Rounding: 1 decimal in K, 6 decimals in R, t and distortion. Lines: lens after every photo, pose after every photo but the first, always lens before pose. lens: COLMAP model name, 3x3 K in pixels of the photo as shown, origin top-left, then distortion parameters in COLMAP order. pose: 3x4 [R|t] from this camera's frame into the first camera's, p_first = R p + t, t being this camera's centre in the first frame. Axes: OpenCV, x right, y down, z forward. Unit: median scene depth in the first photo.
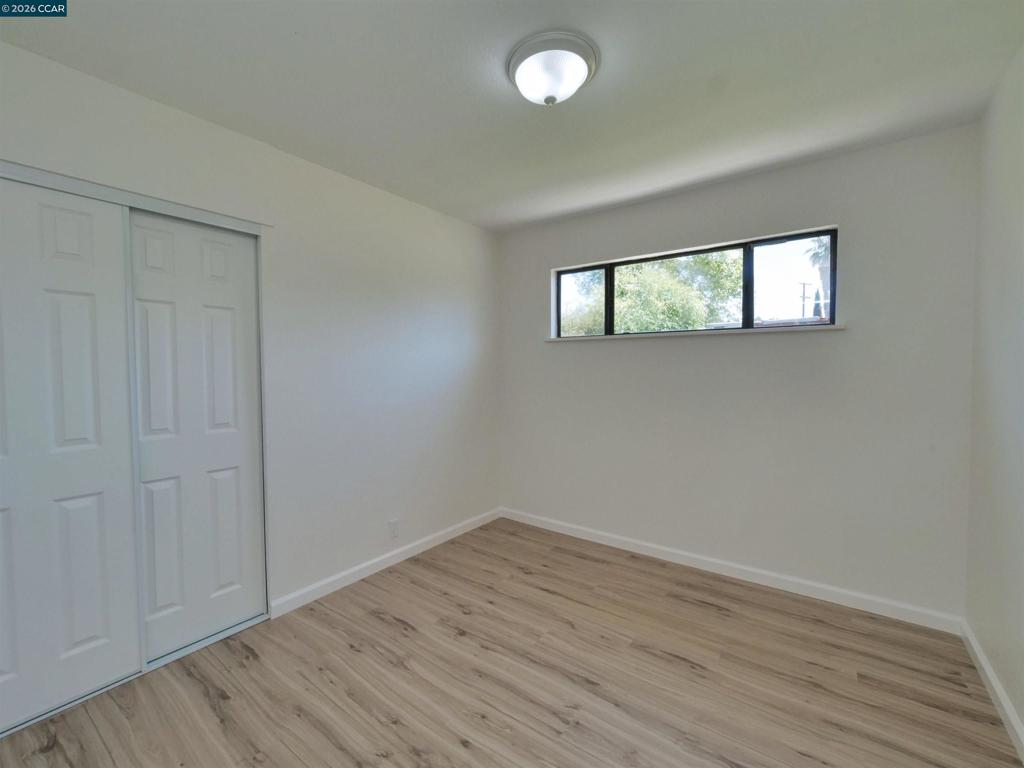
lens RADIAL K [[436.3, 0, 500.8], [0, 436.3, 379.9], [0, 0, 1]] dist [-0.009155, 0.002955]
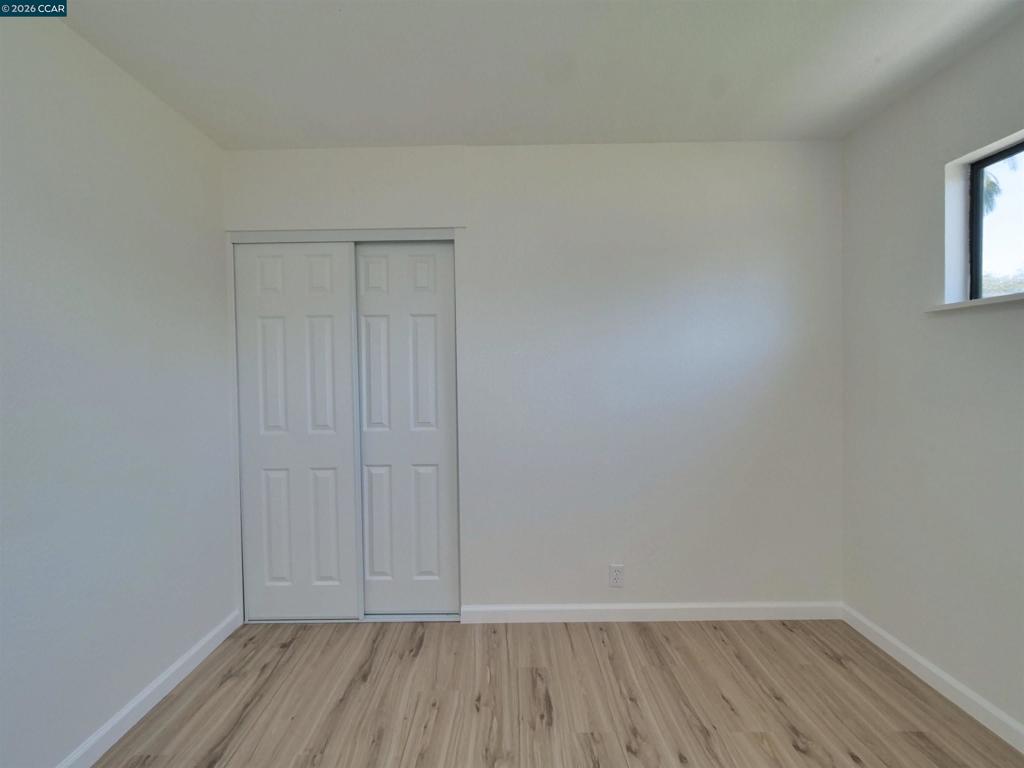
lens RADIAL K [[437.6, 0, 505.8], [0, 437.6, 381.7], [0, 0, 1]] dist [-0.004985, 0.000135]
pose [[0.603643, 0.010795, -0.797182, 0.330885], [-0.009332, 0.999935, 0.006473, -0.009206], [0.797200, 0.003532, 0.603704, 0.483734]]
